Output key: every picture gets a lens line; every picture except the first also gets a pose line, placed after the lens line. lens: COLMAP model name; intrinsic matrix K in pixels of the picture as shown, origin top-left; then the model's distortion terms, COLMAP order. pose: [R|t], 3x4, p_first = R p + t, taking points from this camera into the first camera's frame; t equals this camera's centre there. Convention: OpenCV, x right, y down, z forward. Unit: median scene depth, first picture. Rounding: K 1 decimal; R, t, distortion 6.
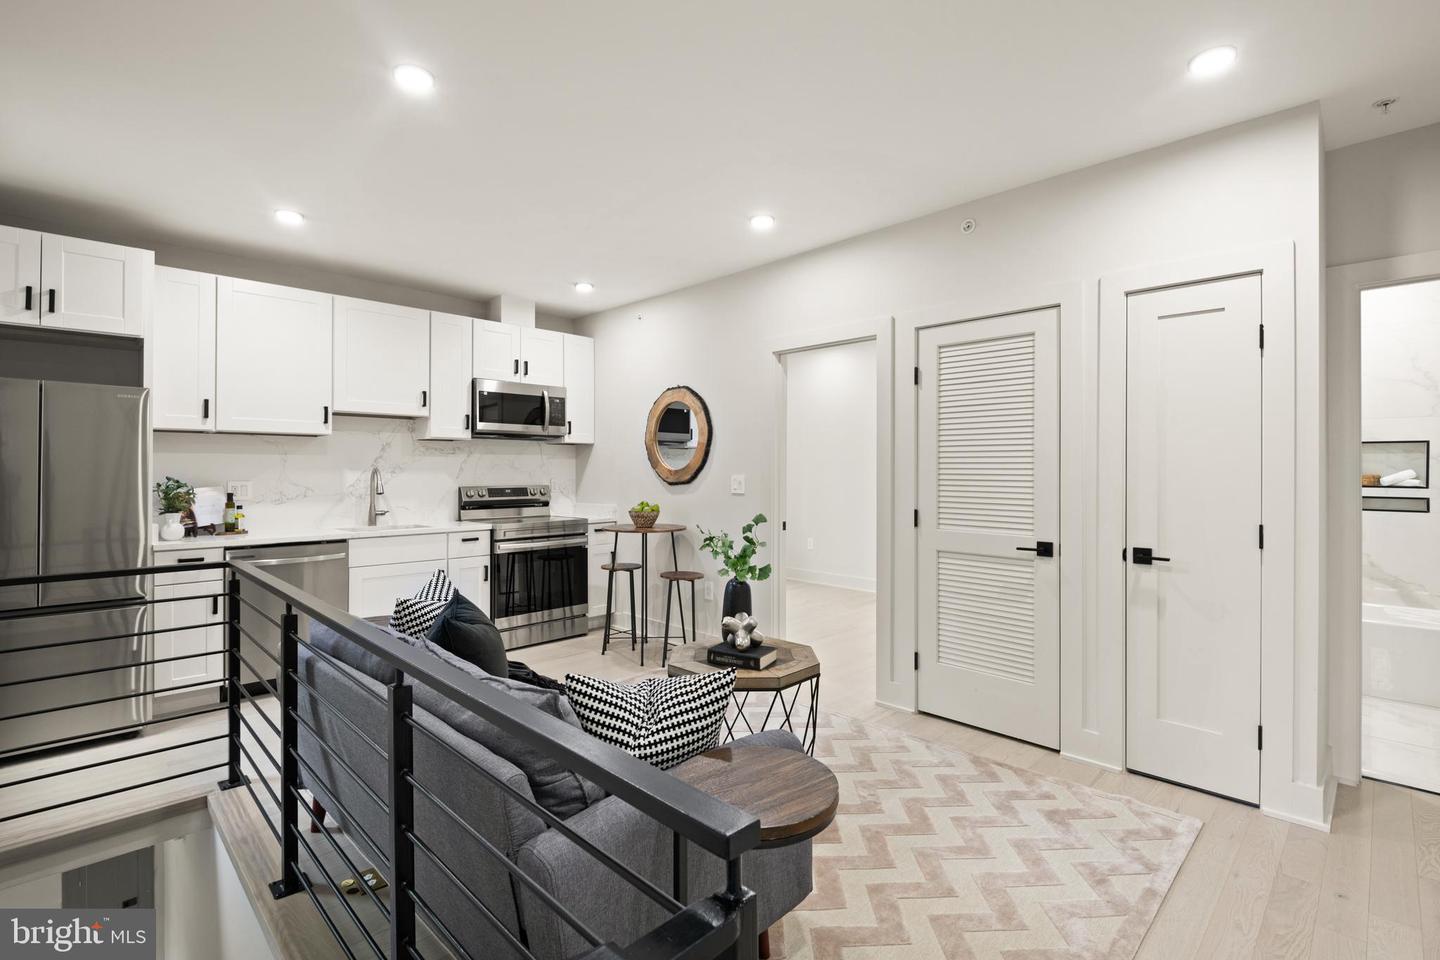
lens RADIAL K [[665.8, 0, 720.1], [0, 665.8, 473.1], [0, 0, 1]] dist [-0.002626, -0.001023]
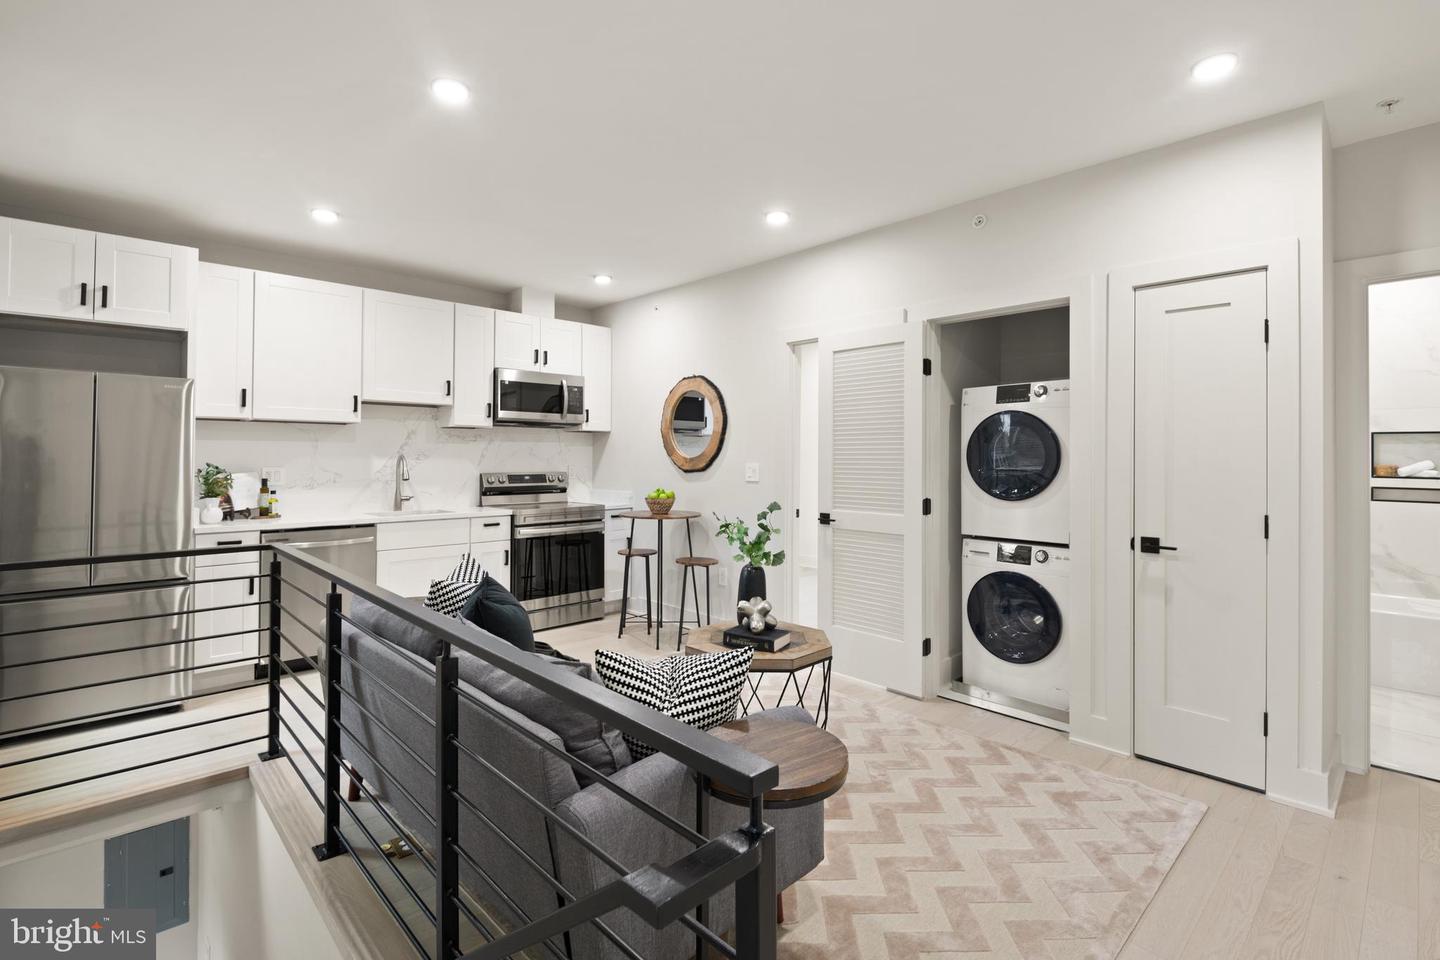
lens RADIAL K [[672.0, 0, 716.1], [0, 672.0, 455.8], [0, 0, 1]] dist [-0.000817, -0.000176]
pose [[0.999700, 0.003815, -0.024184, -0.006112], [-0.003938, 0.999979, -0.005061, -0.004575], [0.024164, 0.005155, 0.999695, -0.048731]]
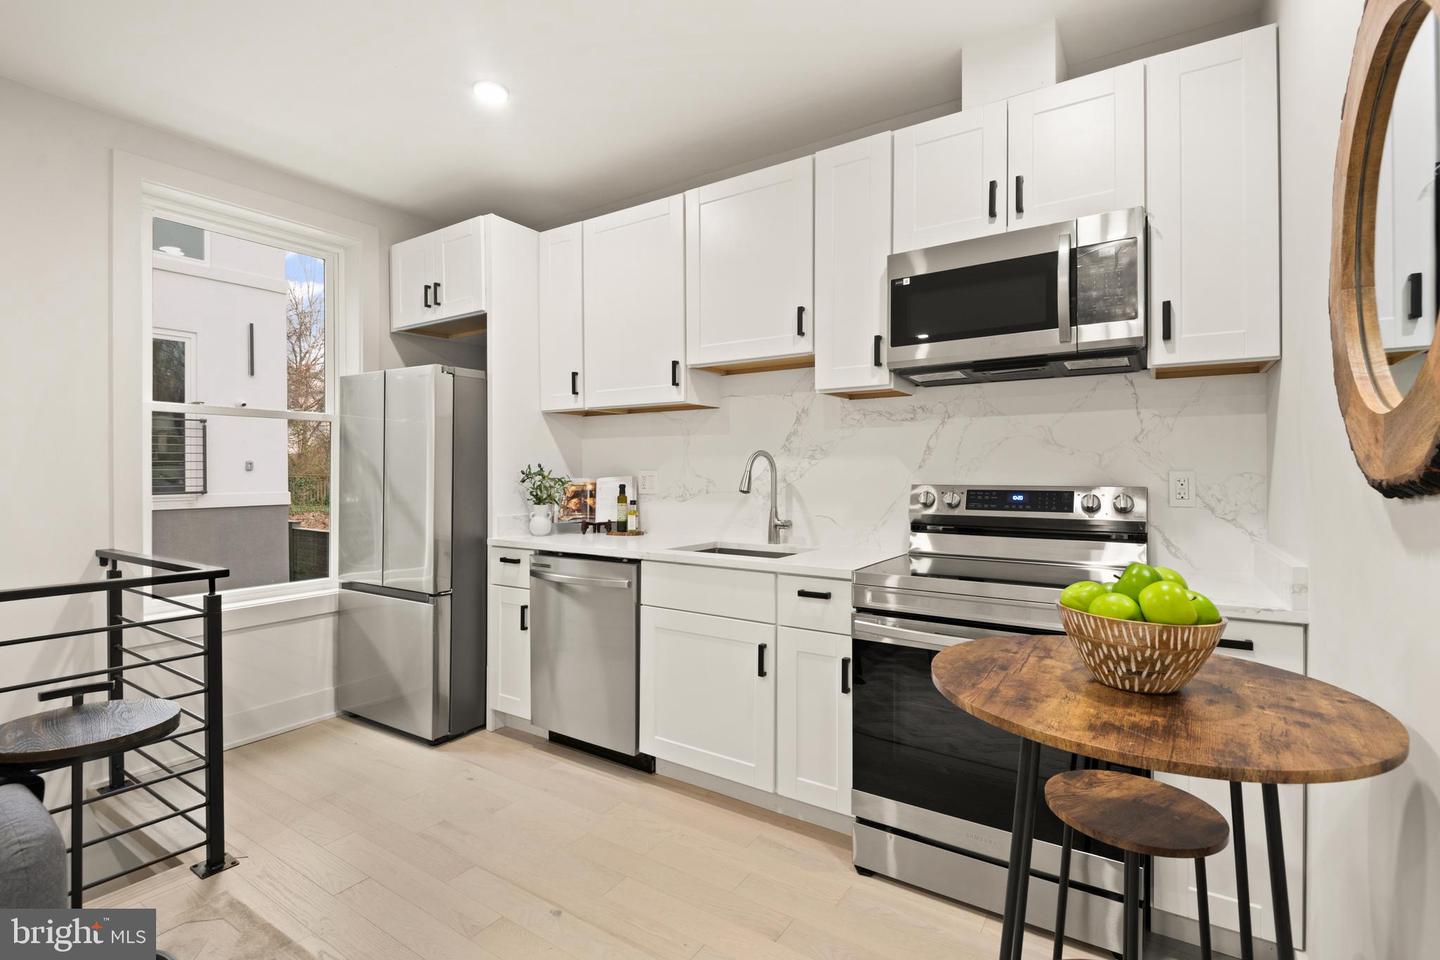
lens RADIAL K [[665.8, 0, 720.1], [0, 665.8, 473.1], [0, 0, 1]] dist [-0.002626, -0.001023]
pose [[0.200622, 0.002984, -0.979664, 0.119351], [-0.002535, 0.999994, 0.002527, 0.018682], [0.979666, 0.001976, 0.200628, 1.309678]]
